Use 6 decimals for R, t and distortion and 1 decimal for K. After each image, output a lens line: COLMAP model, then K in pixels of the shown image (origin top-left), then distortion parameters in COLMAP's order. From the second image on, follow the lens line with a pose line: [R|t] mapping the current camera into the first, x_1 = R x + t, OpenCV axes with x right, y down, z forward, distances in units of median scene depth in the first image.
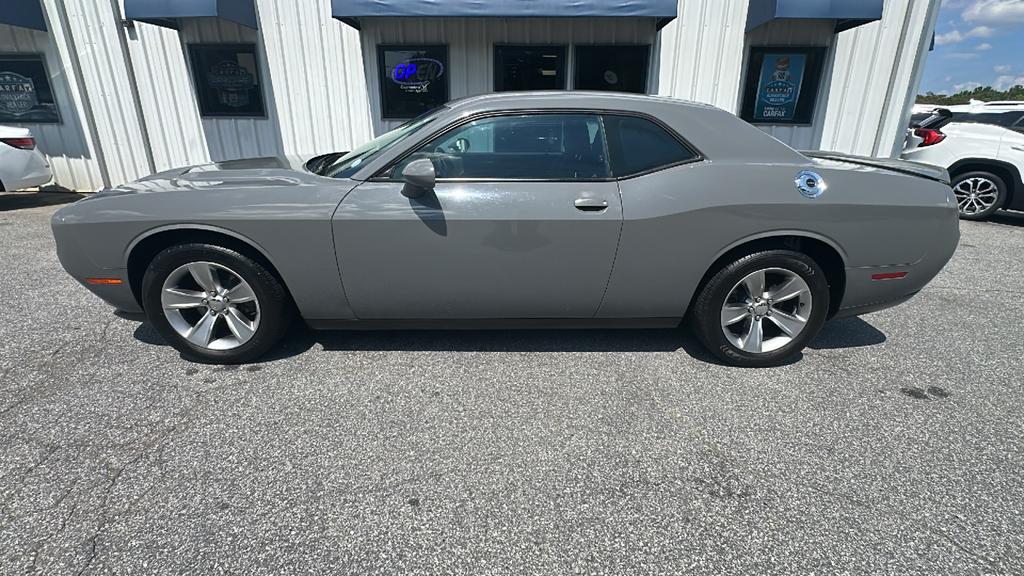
lens RADIAL K [[467.8, 0, 512.0], [0, 467.8, 288.0], [0, 0, 1]] dist [-0.001921, 0.000018]
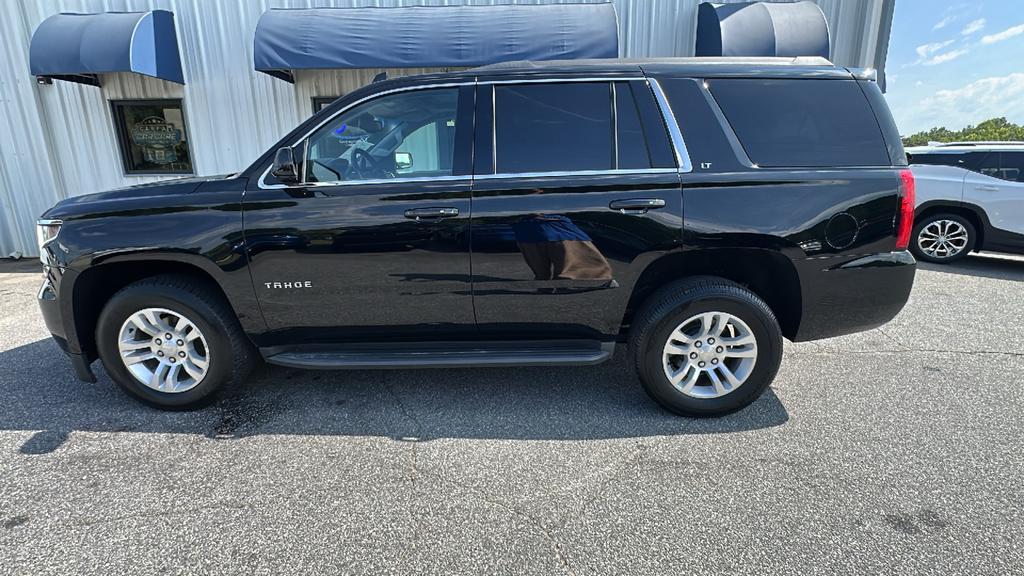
lens RADIAL K [[458.1, 0, 512.0], [0, 458.1, 288.0], [0, 0, 1]] dist [-0.003641, -0.000834]
pose [[0.999510, -0.024886, 0.018972, 0.085985], [0.026402, 0.996085, -0.084368, -0.042446], [-0.016798, 0.084827, 0.996254, 0.092236]]
